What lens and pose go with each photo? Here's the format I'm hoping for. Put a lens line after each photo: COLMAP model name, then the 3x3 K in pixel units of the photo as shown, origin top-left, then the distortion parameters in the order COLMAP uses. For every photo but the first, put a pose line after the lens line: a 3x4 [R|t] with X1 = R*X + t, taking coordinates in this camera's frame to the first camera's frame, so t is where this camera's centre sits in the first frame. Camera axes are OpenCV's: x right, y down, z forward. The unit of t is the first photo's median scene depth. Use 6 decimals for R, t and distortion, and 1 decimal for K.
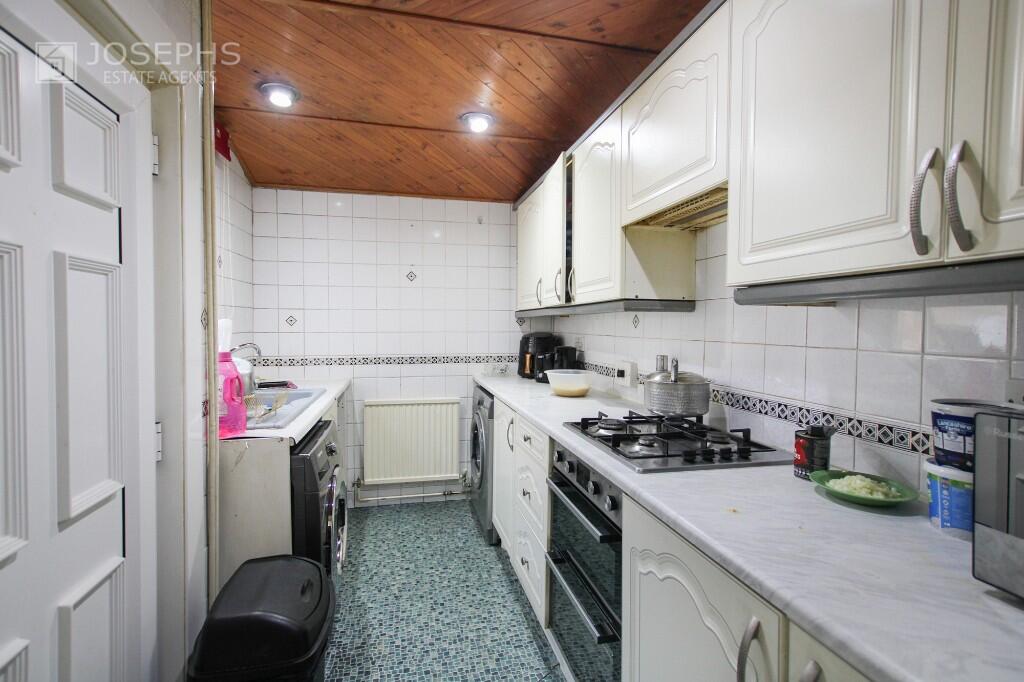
lens RADIAL K [[499.8, 0, 511.0], [0, 499.8, 336.4], [0, 0, 1]] dist [-0.040355, 0.011564]
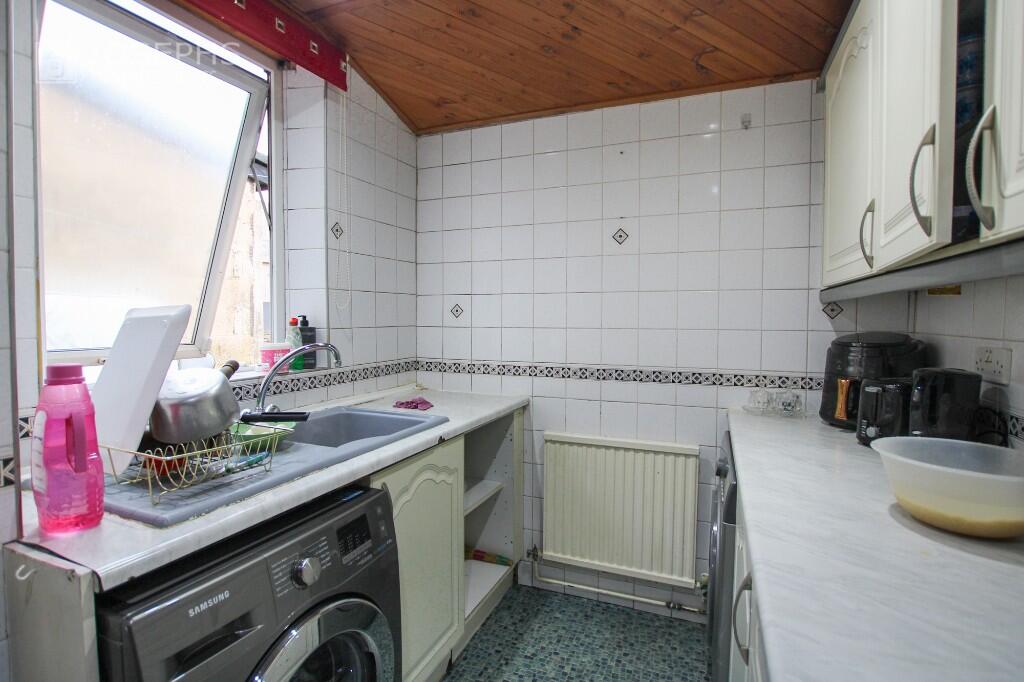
lens RADIAL K [[499.8, 0, 511.0], [0, 499.8, 336.4], [0, 0, 1]] dist [-0.040355, 0.011564]
pose [[0.815491, 0.021537, -0.578369, 0.045711], [-0.014471, 0.999754, 0.016824, -0.007592], [0.578589, -0.005351, 0.815602, 0.440419]]
